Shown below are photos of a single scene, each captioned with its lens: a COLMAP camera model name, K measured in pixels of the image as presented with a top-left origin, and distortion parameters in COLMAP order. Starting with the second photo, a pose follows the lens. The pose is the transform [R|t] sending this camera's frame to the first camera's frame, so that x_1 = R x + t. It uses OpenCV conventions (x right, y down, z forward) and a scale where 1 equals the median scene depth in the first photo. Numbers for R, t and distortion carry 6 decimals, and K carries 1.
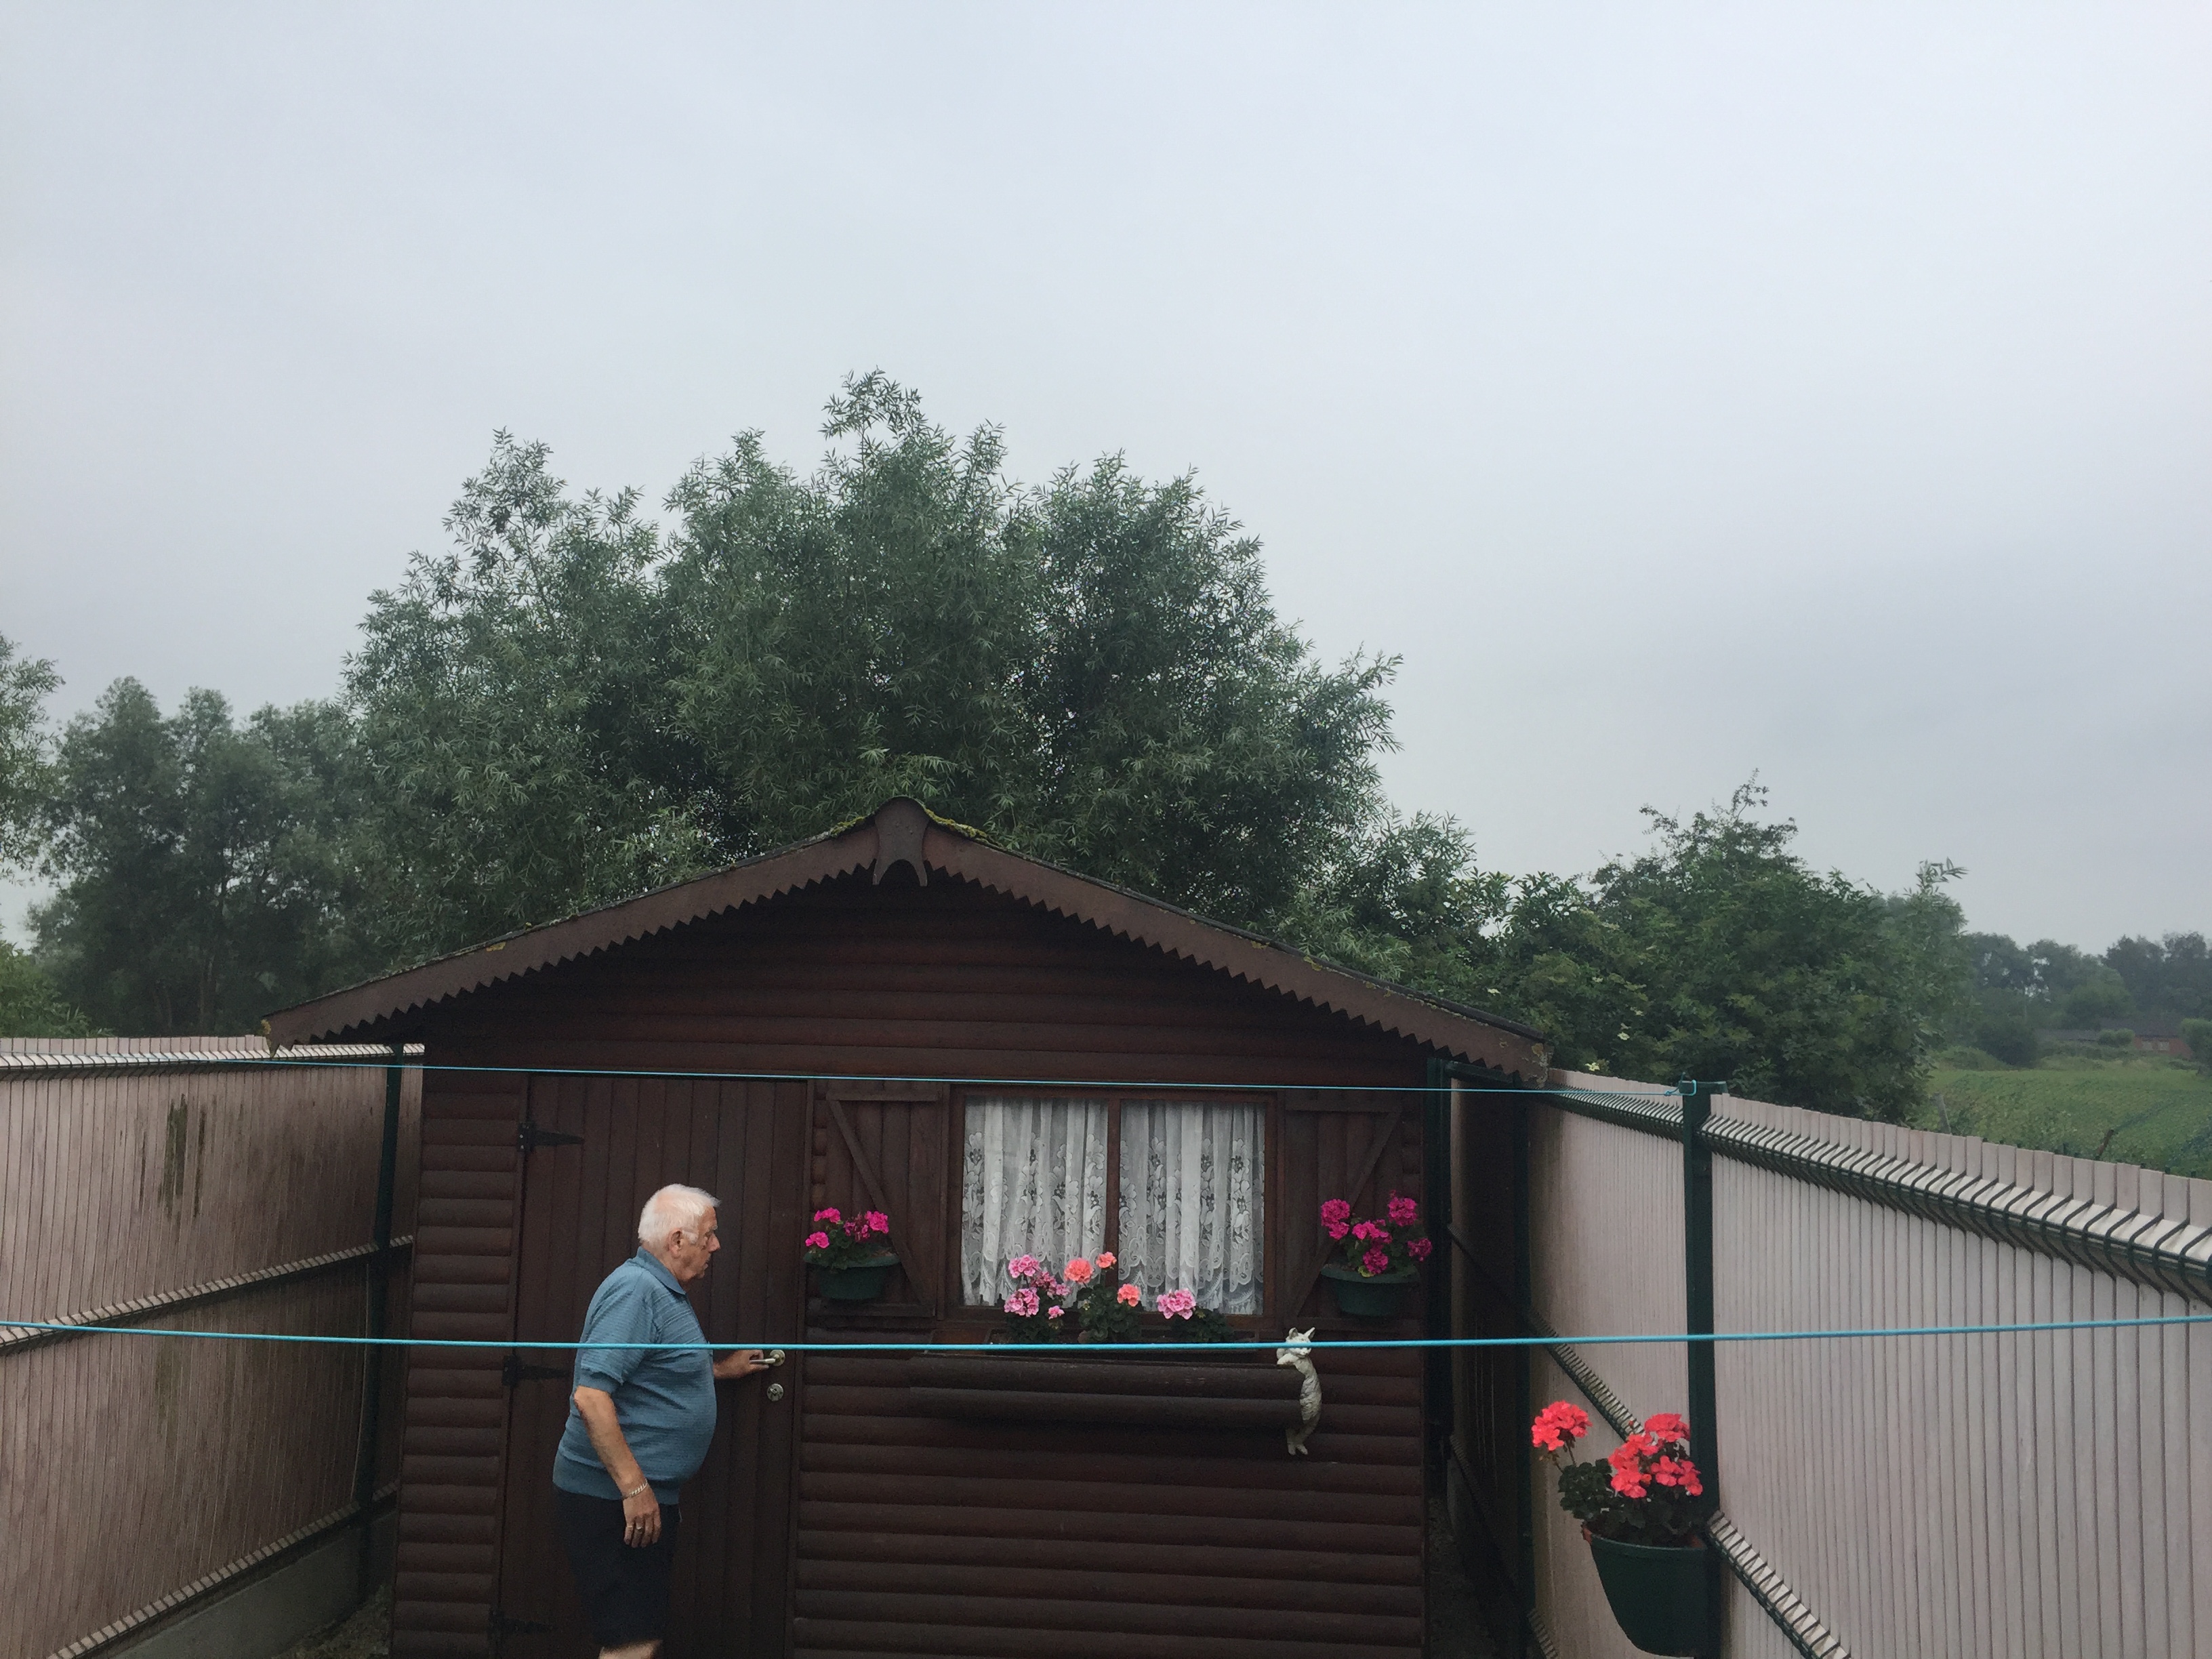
lens RADIAL K [[1929.3, 0, 1089.0], [0, 1929.3, 829.2], [0, 0, 1]] dist [0.058547, 0.002264]
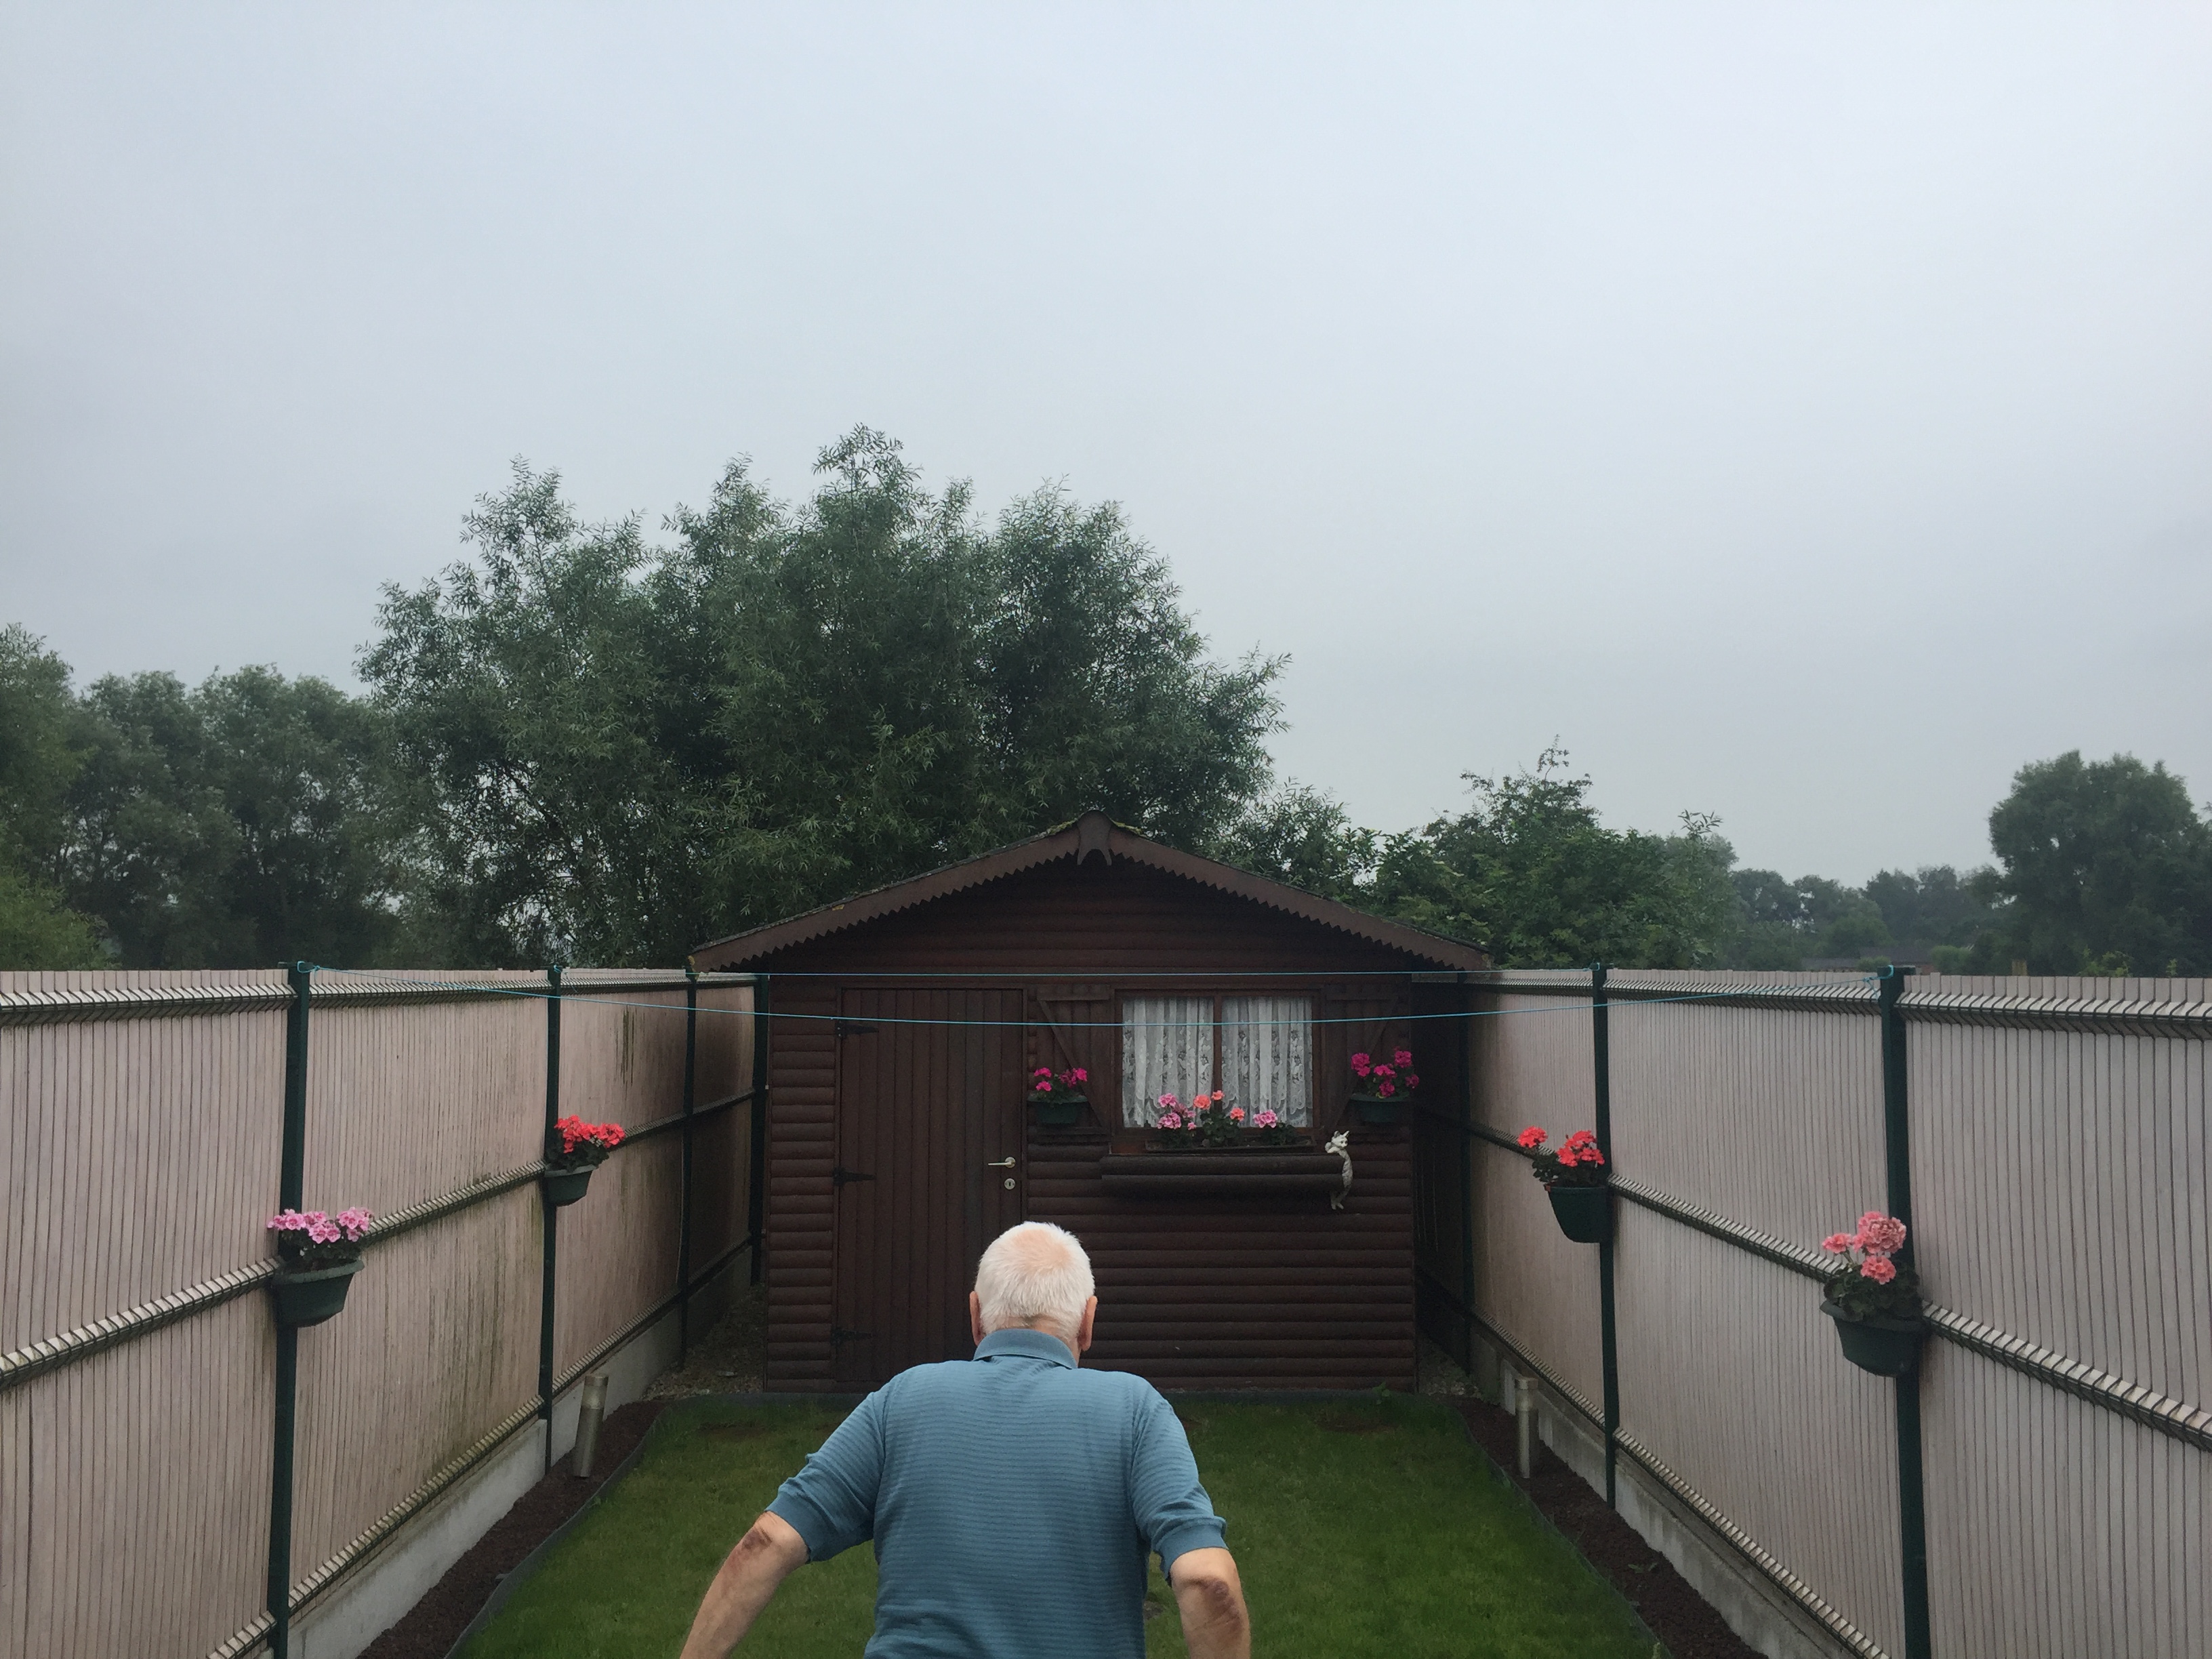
lens RADIAL K [[1941.5, 0, 1106.0], [0, 1941.5, 829.5], [0, 0, 1]] dist [0.095560, -0.152119]
pose [[0.993721, -0.012698, 0.111162, -0.252861], [0.009770, 0.999592, 0.026840, -0.041304], [-0.111458, -0.025586, 0.993440, -0.573200]]
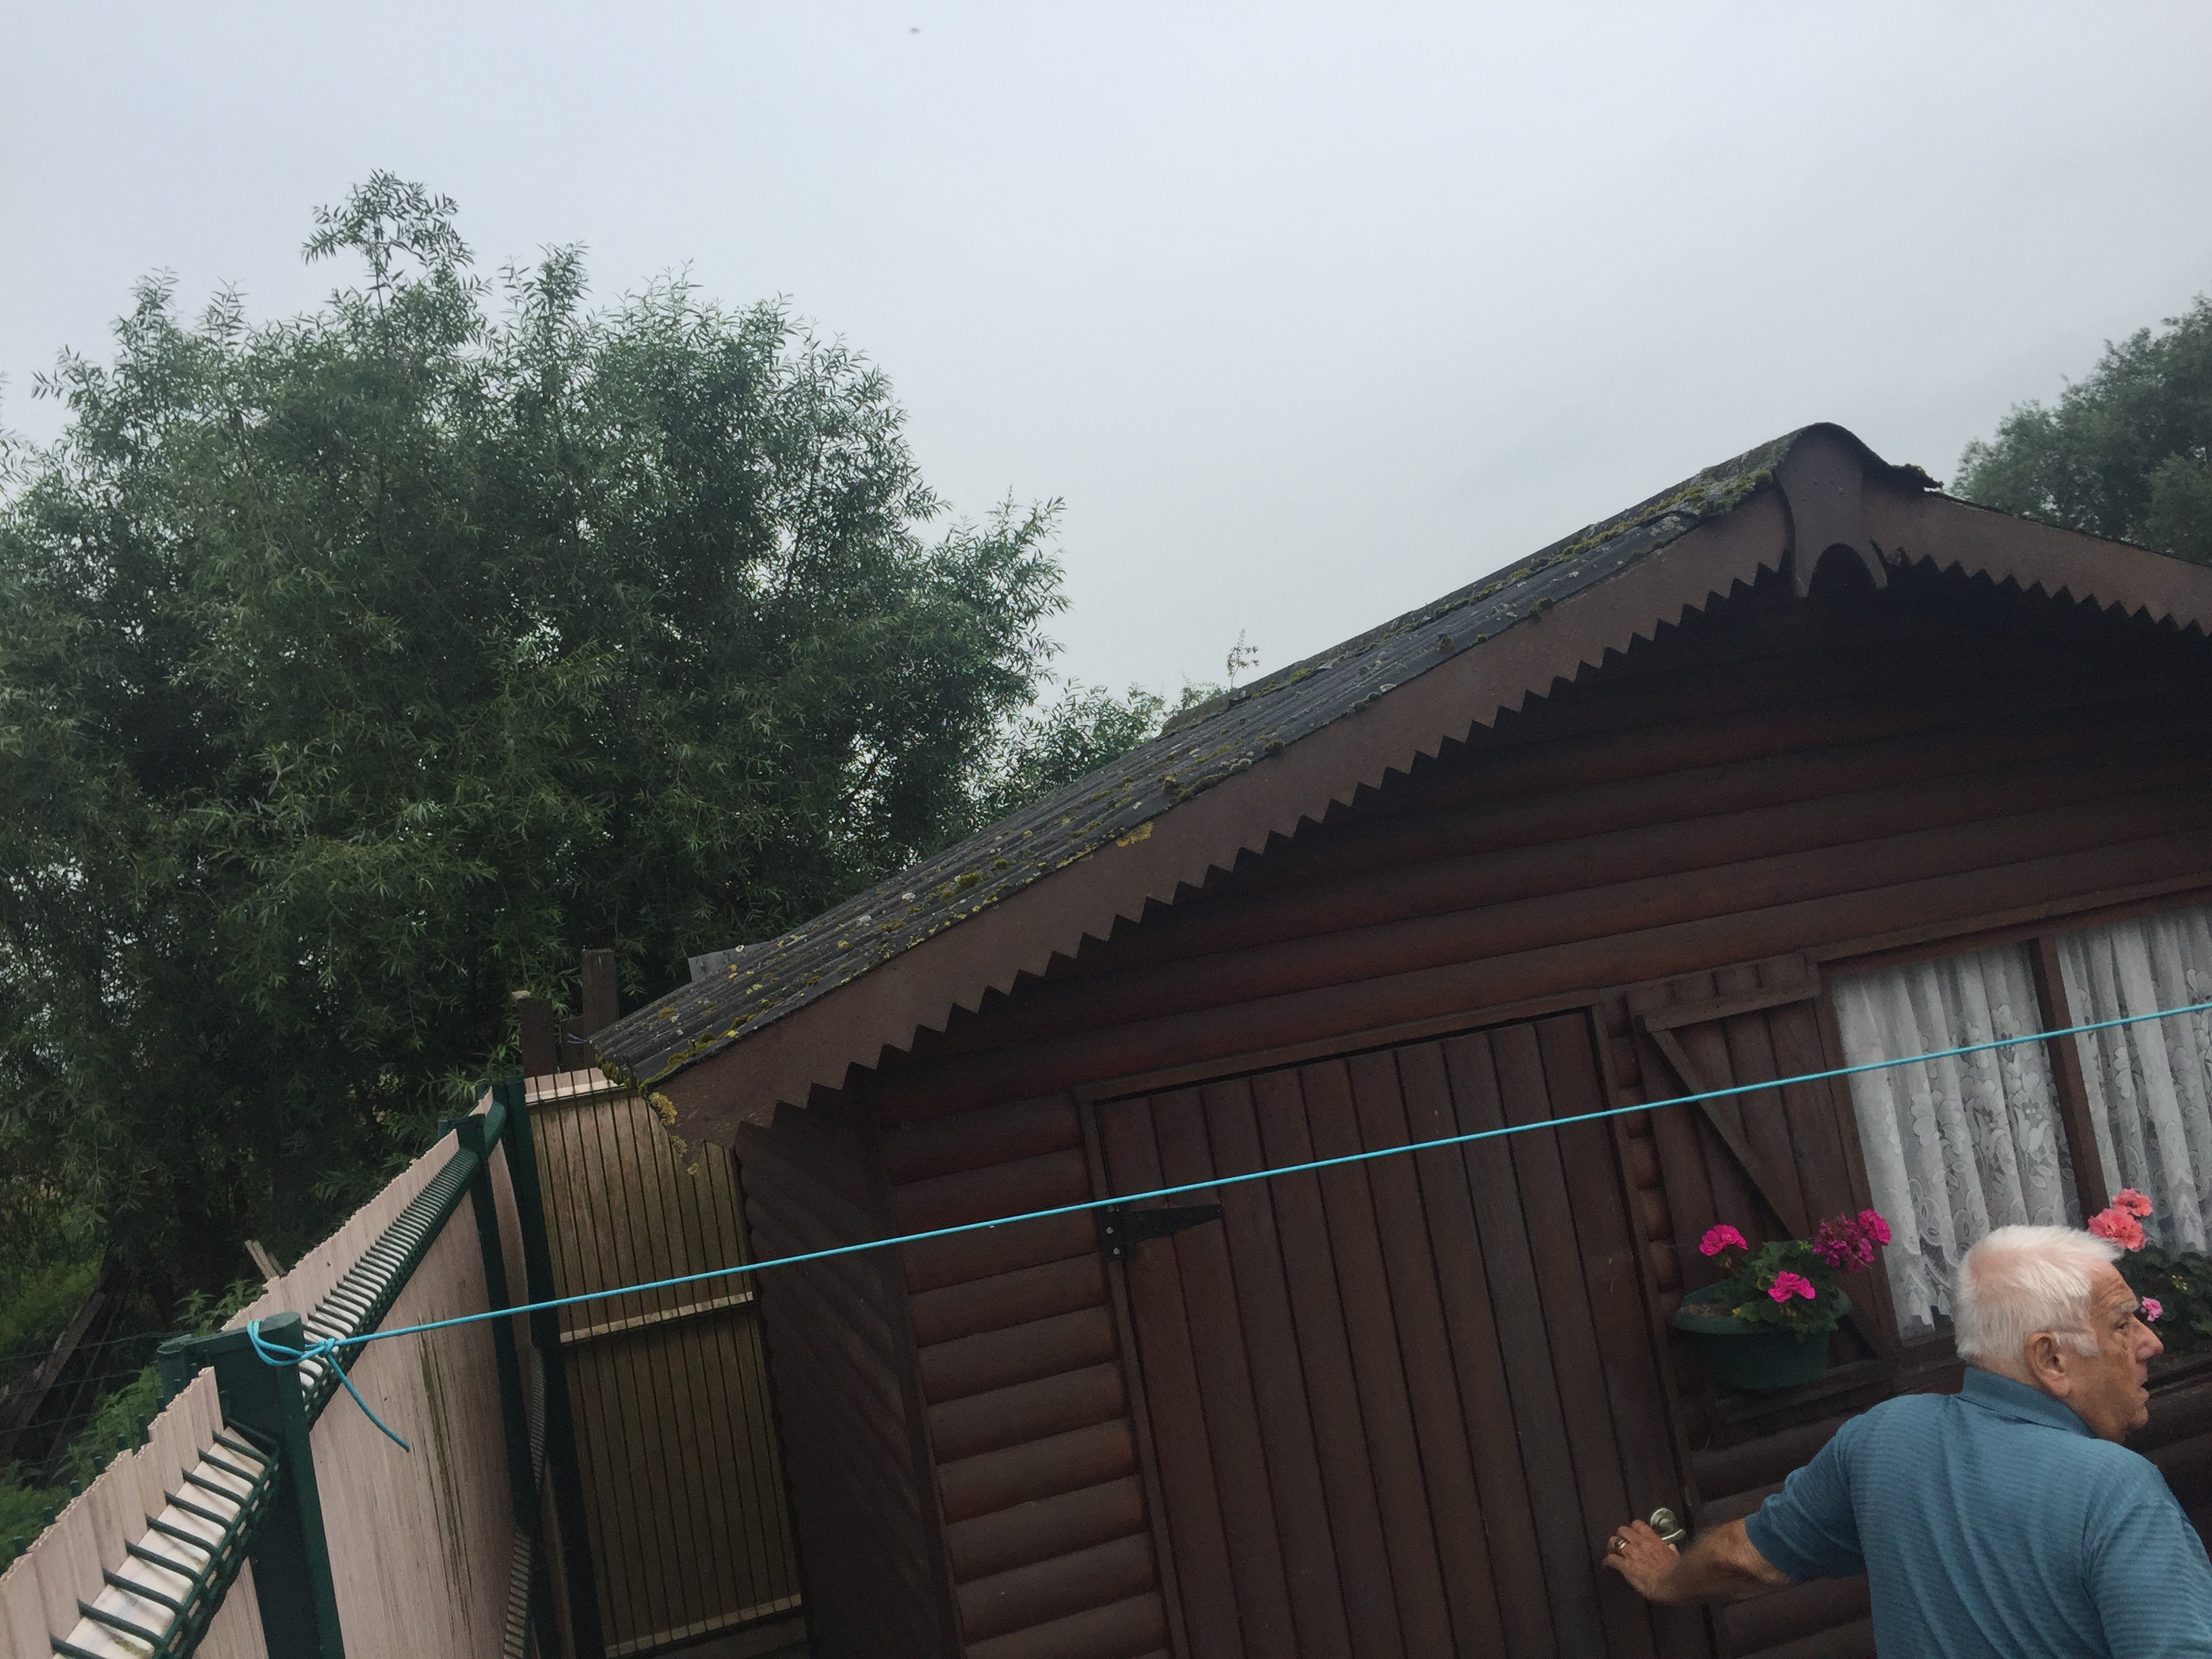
lens RADIAL K [[1941.5, 0, 1106.0], [0, 1941.5, 829.5], [0, 0, 1]] dist [0.095560, -0.152119]
pose [[0.911545, -0.159332, 0.379078, -0.467154], [0.151238, 0.987168, 0.051249, 0.033063], [-0.382379, 0.010615, 0.923945, 0.549646]]
